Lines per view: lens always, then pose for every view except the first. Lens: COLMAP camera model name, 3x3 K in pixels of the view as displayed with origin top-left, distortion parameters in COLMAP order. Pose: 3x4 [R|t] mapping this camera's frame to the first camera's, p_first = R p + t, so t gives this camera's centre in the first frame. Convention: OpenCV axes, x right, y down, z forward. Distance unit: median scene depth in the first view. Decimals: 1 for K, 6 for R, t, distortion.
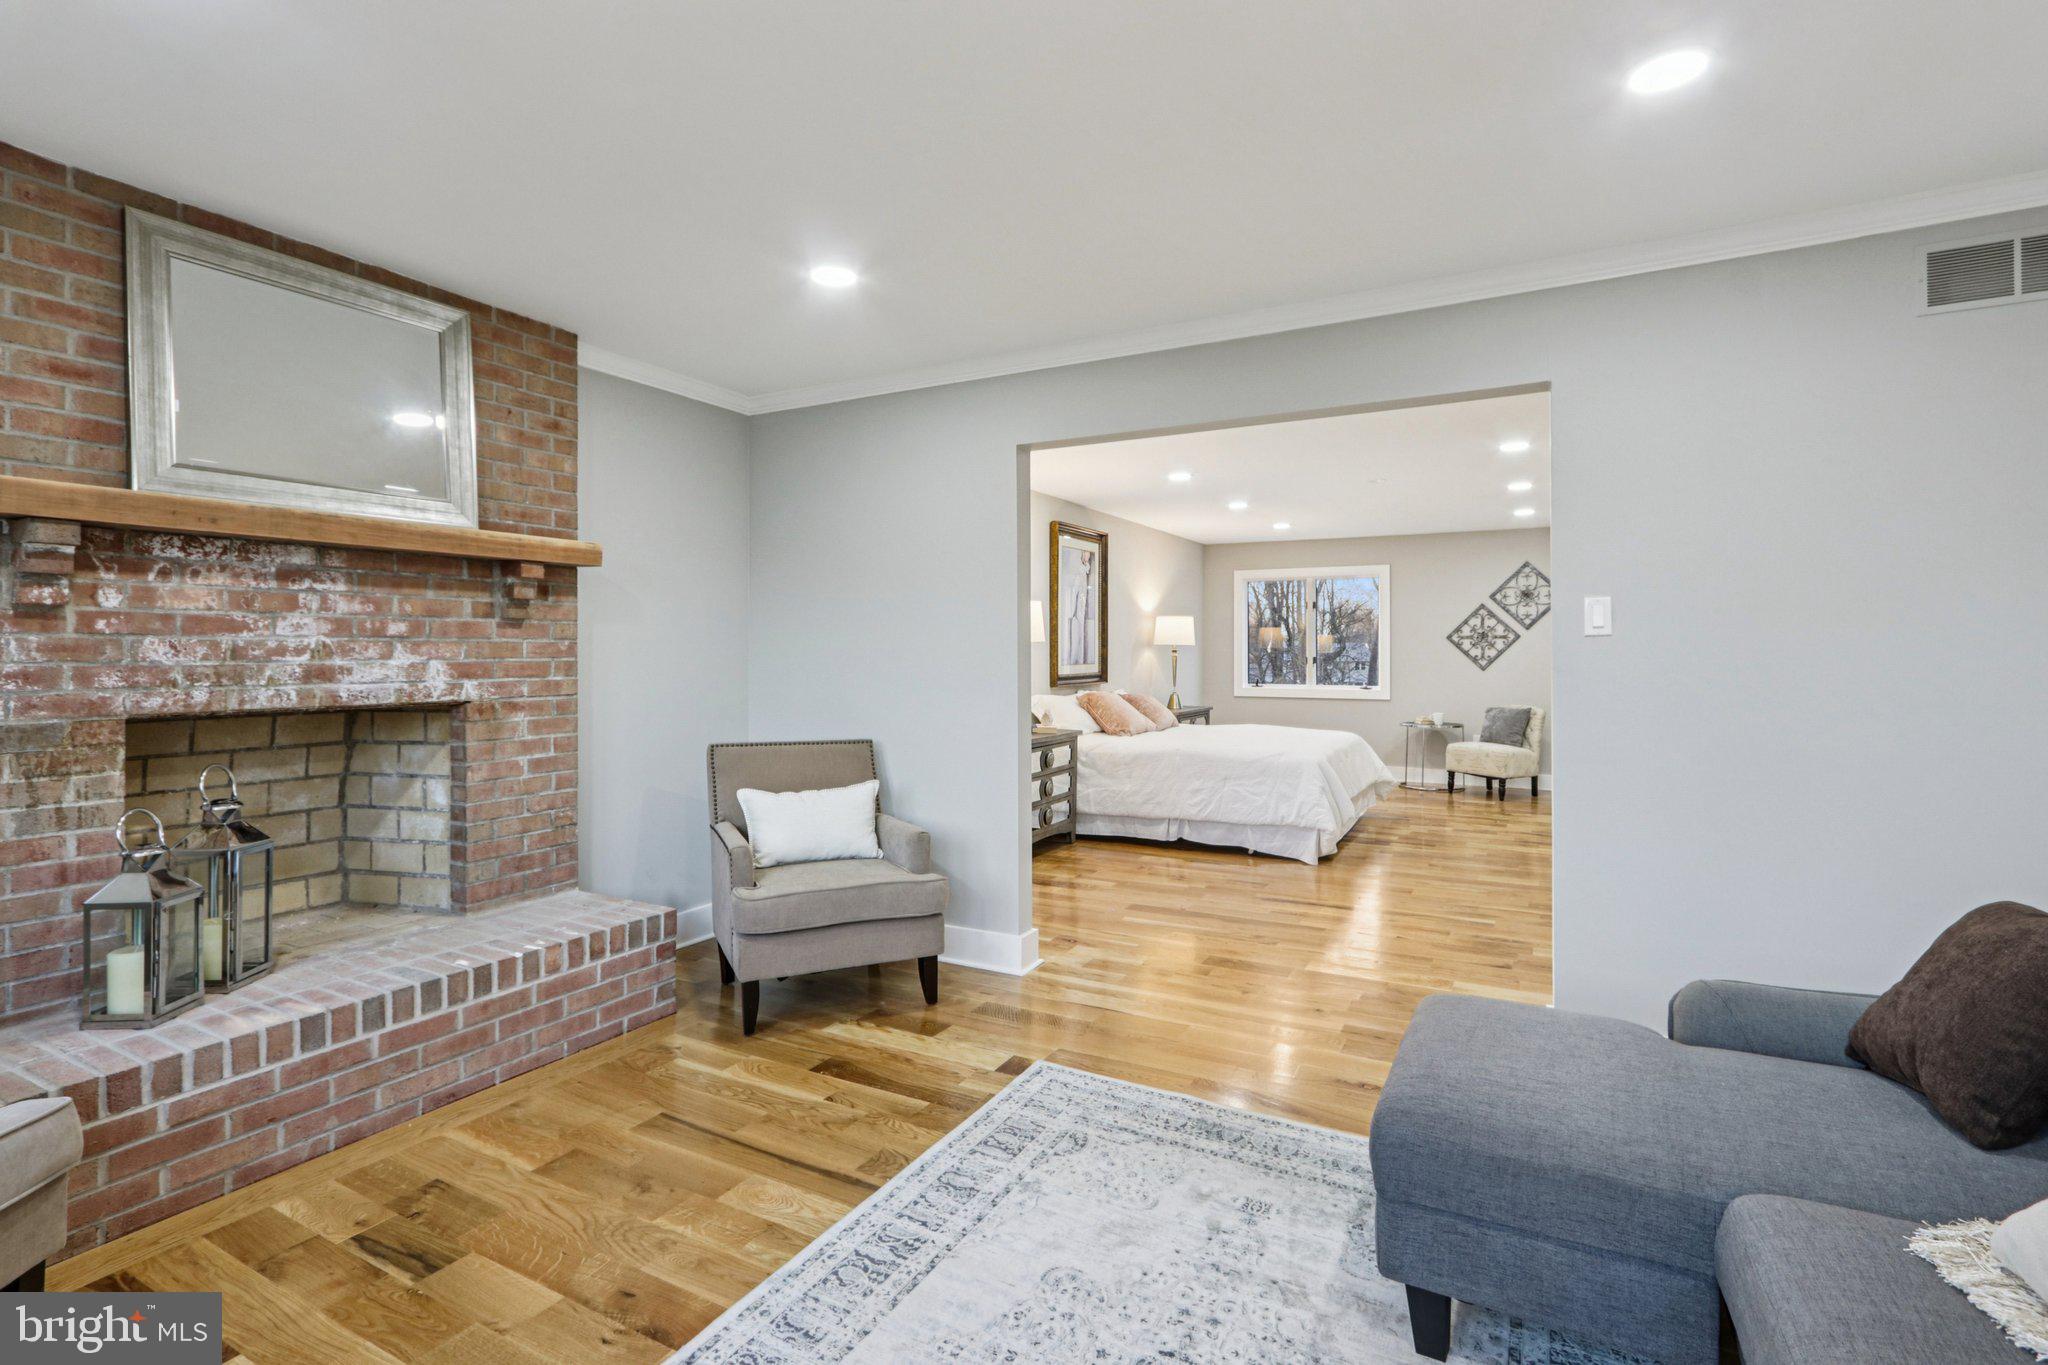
lens RADIAL K [[962.7, 0, 1016.9], [0, 962.7, 667.2], [0, 0, 1]] dist [-0.001700, 0.000339]
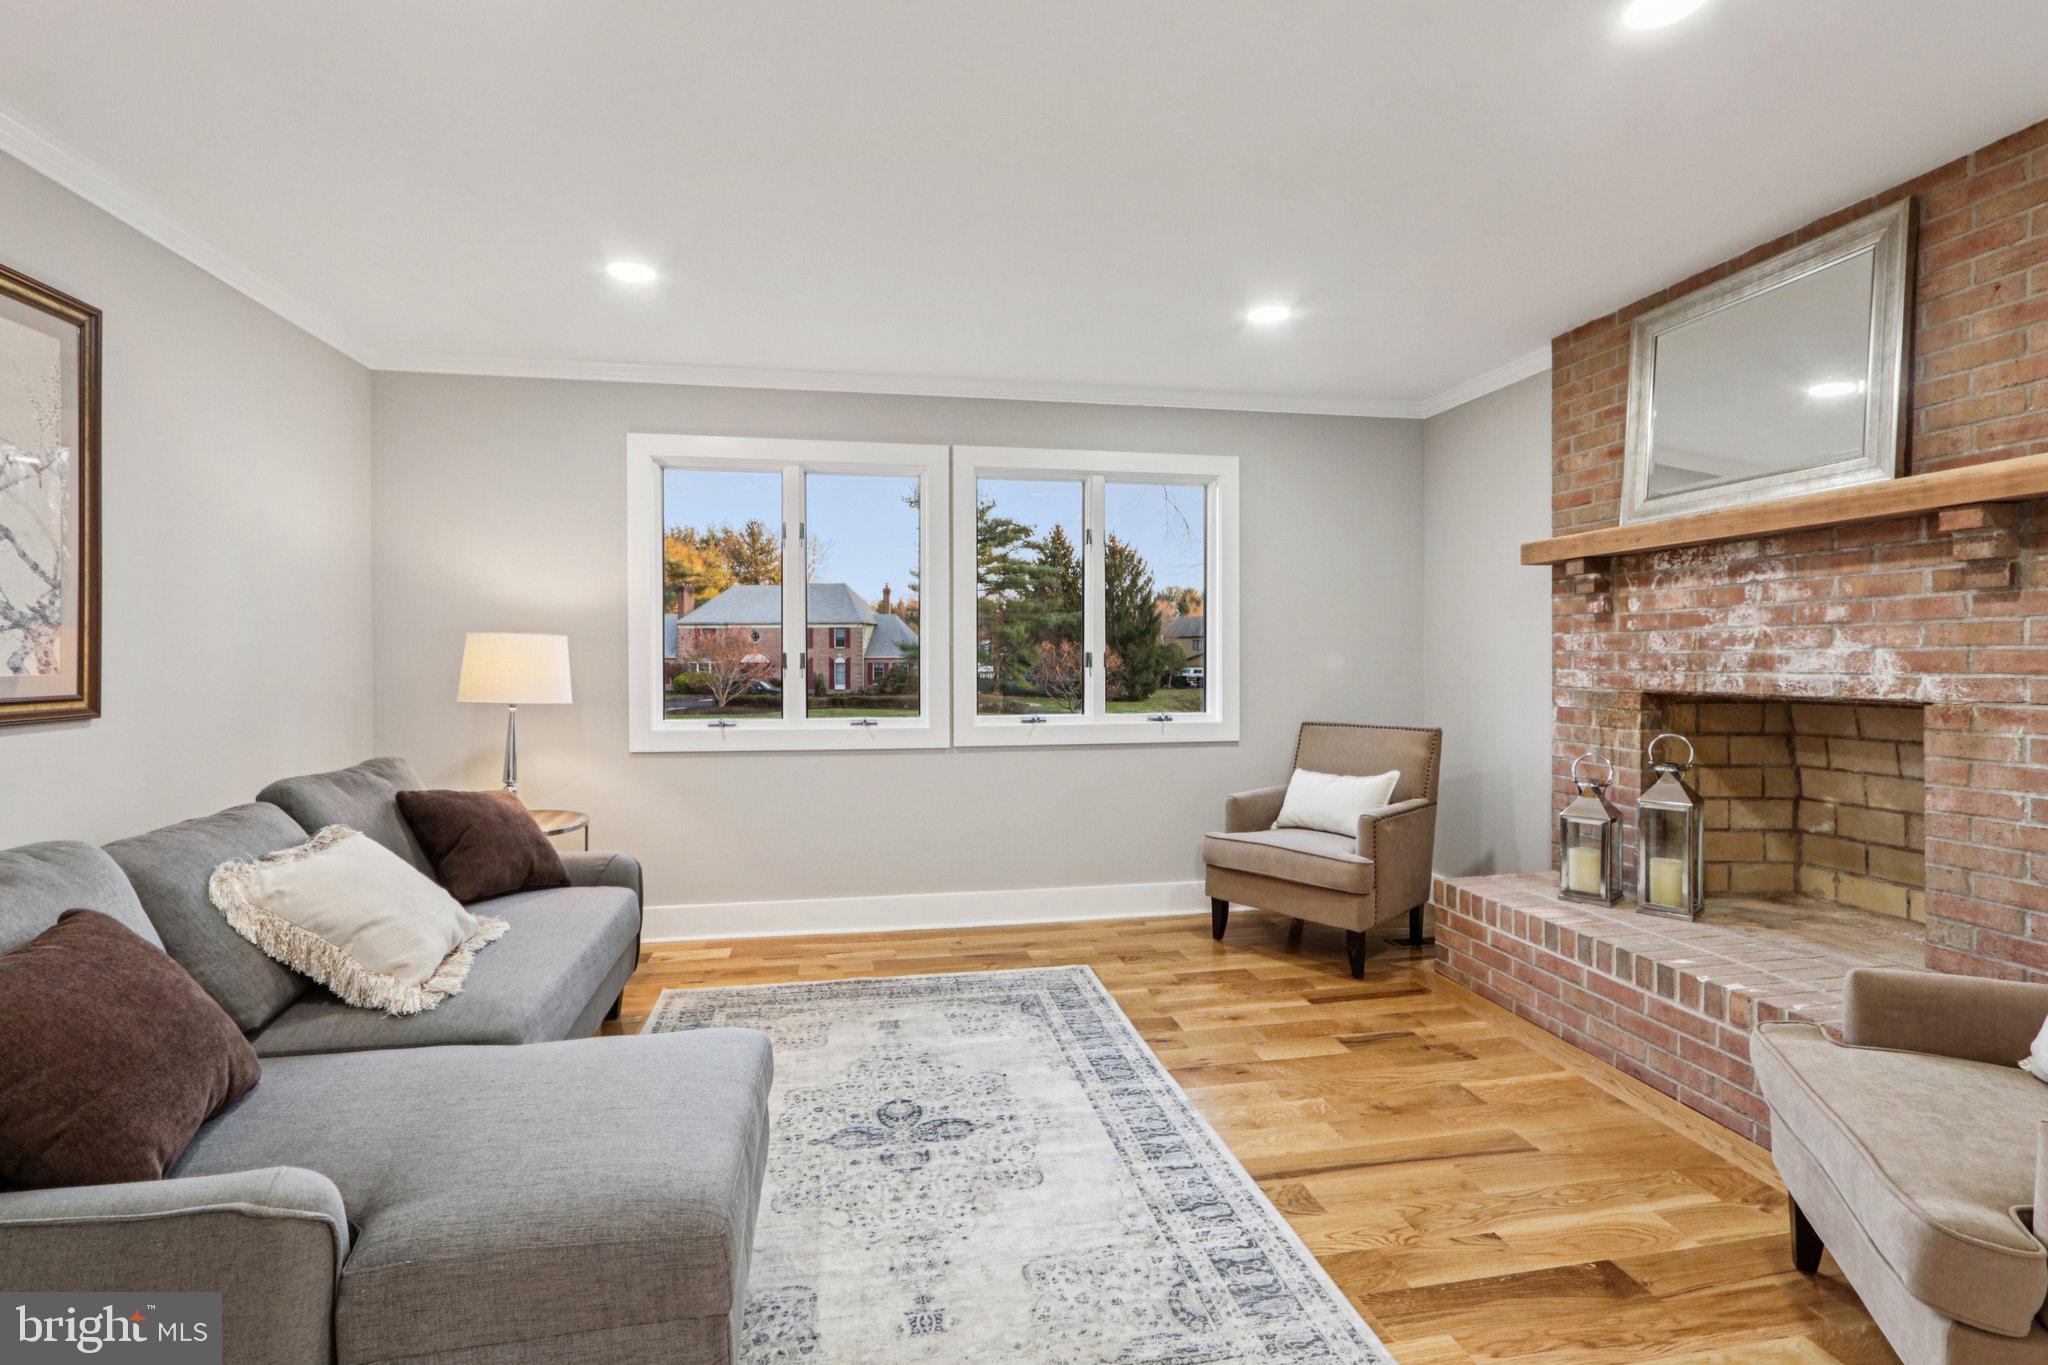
lens RADIAL K [[934.4, 0, 1006.8], [0, 934.4, 685.5], [0, 0, 1]] dist [-0.002104, -0.000338]
pose [[-0.777949, 0.023435, -0.627890, 0.536797], [-0.002975, 0.999156, 0.040977, -0.007081], [0.628321, 0.033746, -0.777222, 1.295373]]
